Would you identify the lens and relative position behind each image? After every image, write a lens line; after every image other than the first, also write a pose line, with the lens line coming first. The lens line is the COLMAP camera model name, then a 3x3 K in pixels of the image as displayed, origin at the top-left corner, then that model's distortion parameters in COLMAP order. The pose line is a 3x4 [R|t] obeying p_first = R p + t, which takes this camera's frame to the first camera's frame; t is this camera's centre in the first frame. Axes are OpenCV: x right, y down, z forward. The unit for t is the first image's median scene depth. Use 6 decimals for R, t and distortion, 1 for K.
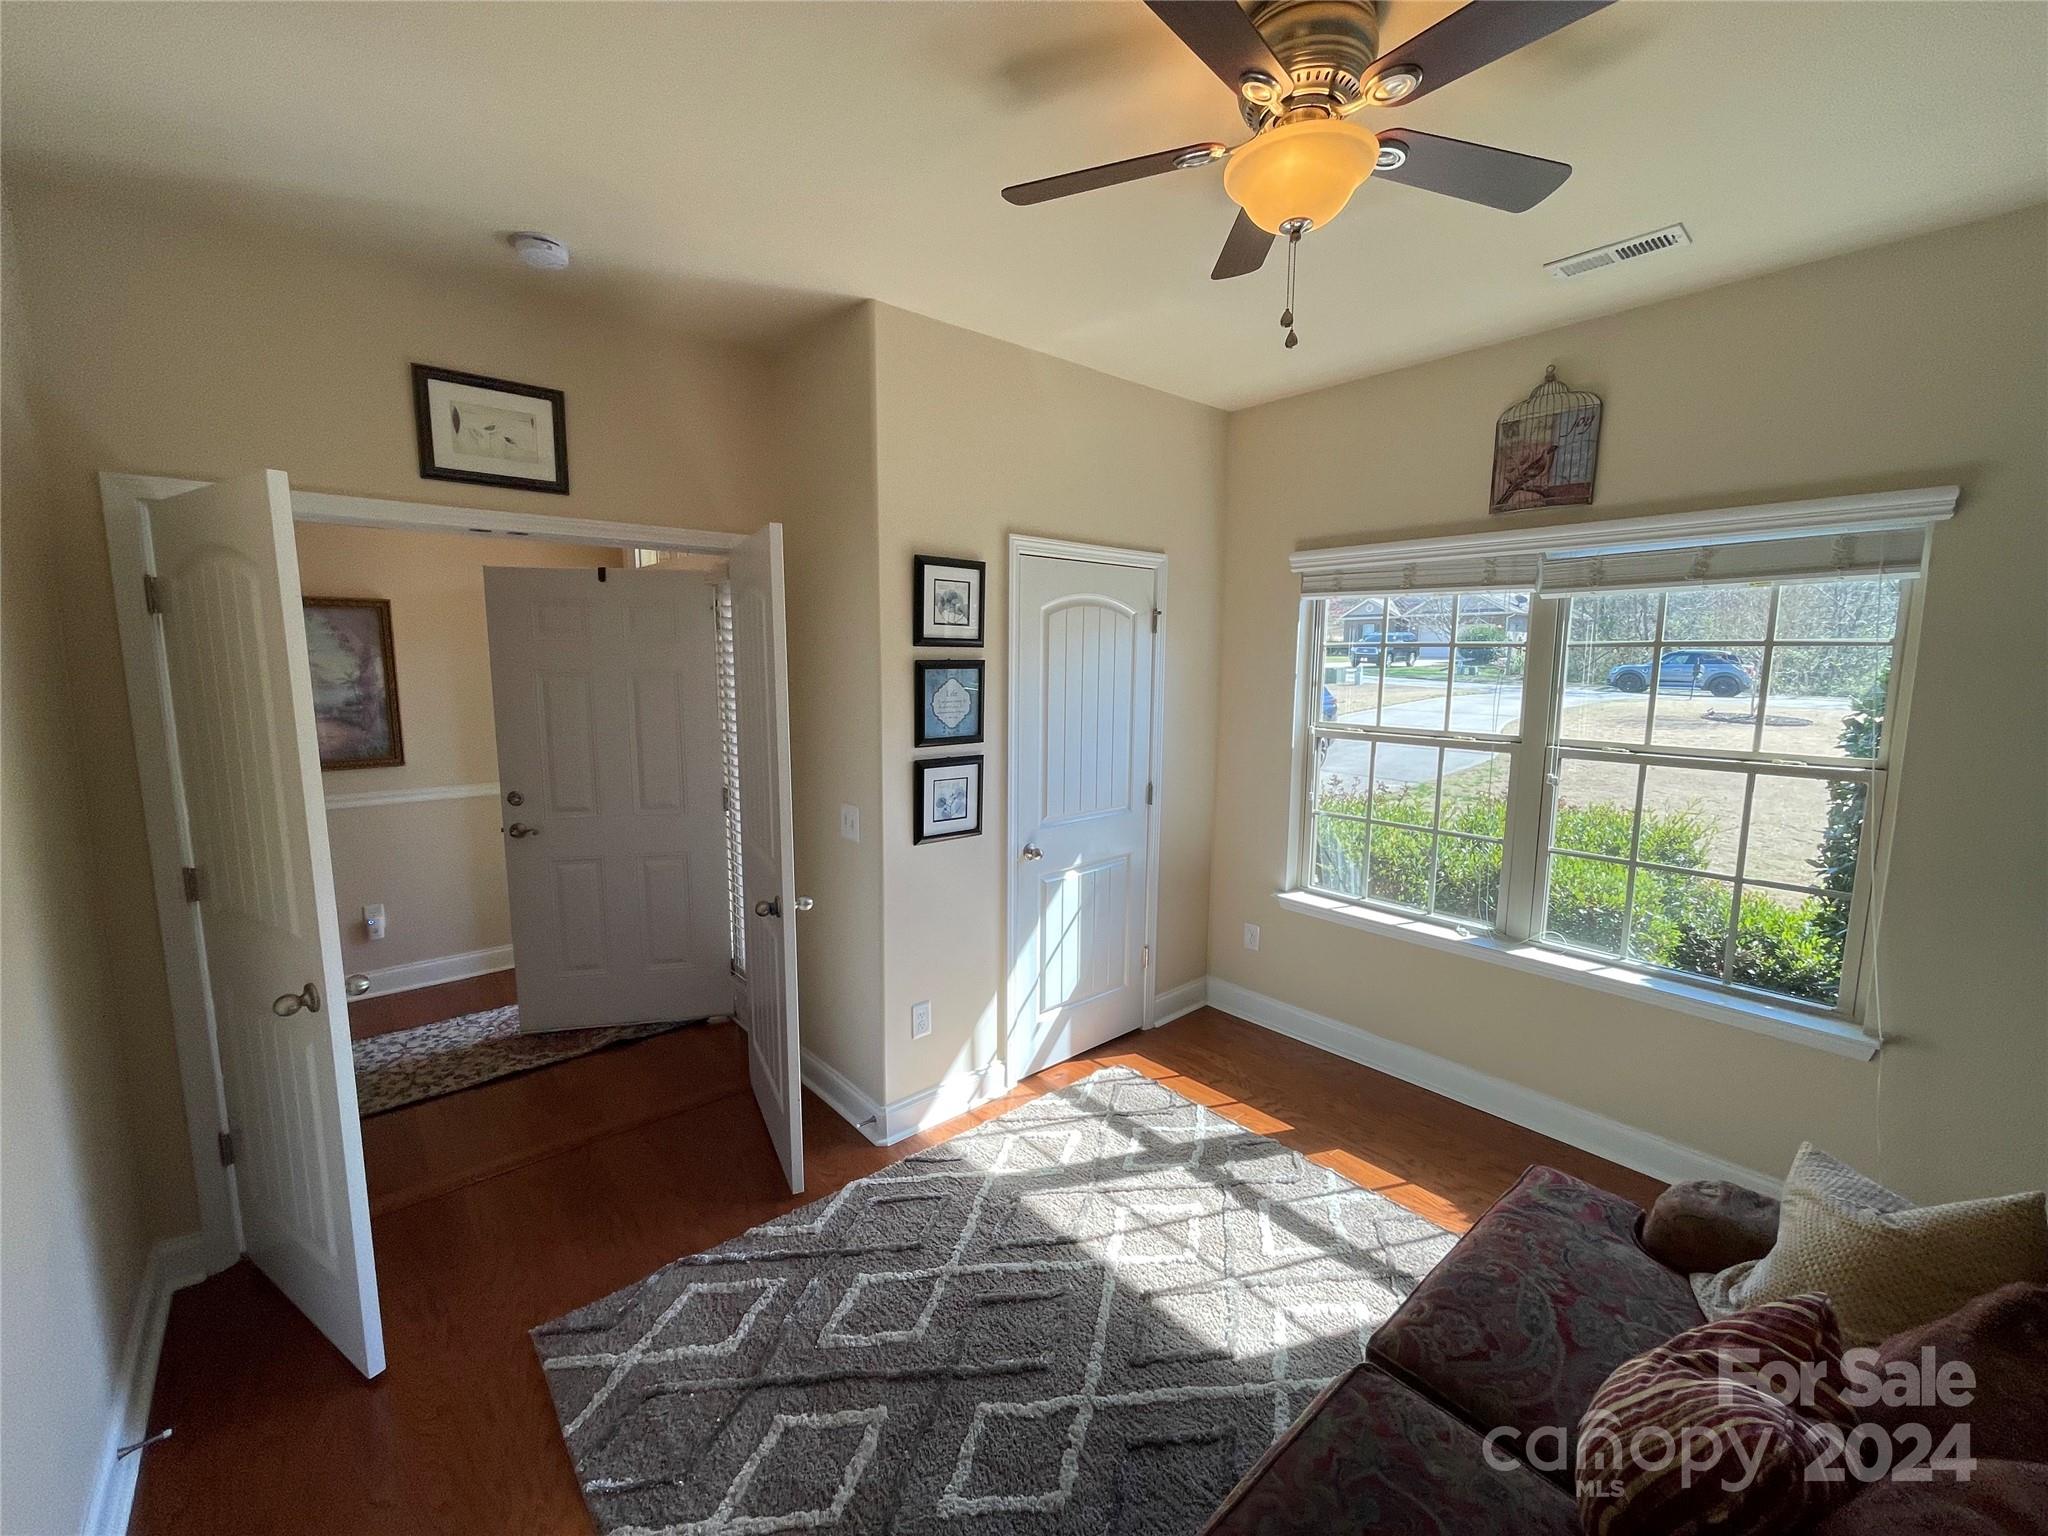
lens RADIAL K [[825.9, 0, 996.3], [0, 825.9, 764.3], [0, 0, 1]] dist [-0.003579, 0.001056]
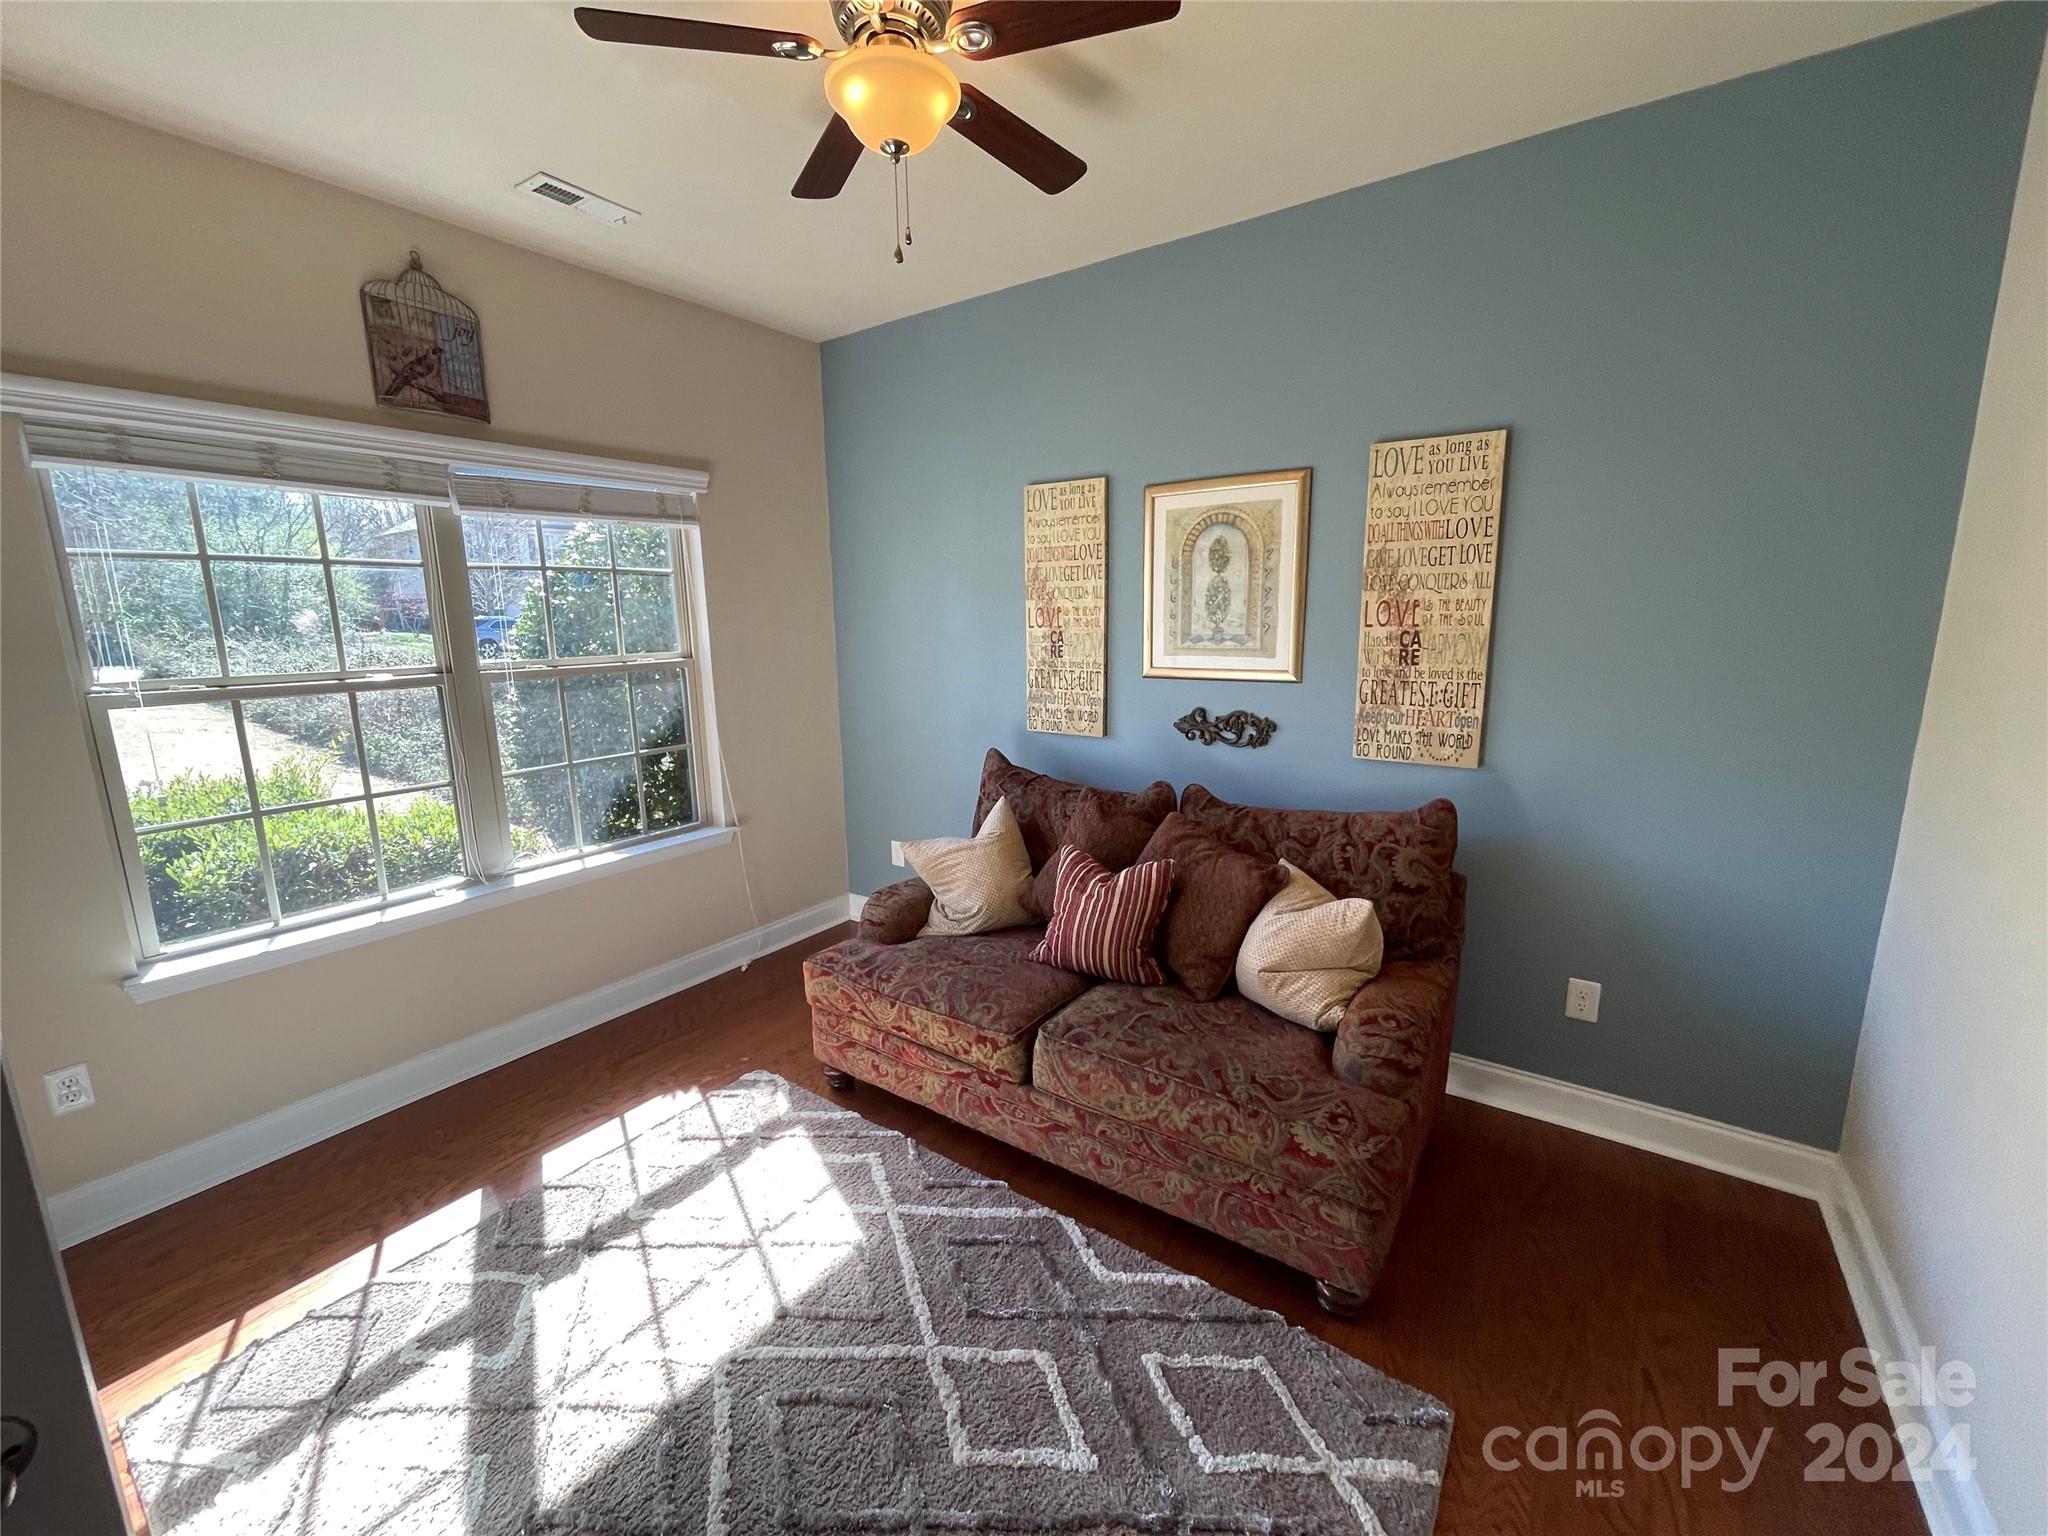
lens RADIAL K [[825.9, 0, 1024.1], [0, 825.9, 762.2], [0, 0, 1]] dist [-0.003579, 0.001056]
pose [[-0.260527, -0.175404, 0.949399, -0.470766], [0.141535, 0.965795, 0.217273, -0.041714], [-0.955036, 0.190979, -0.226790, 0.675012]]
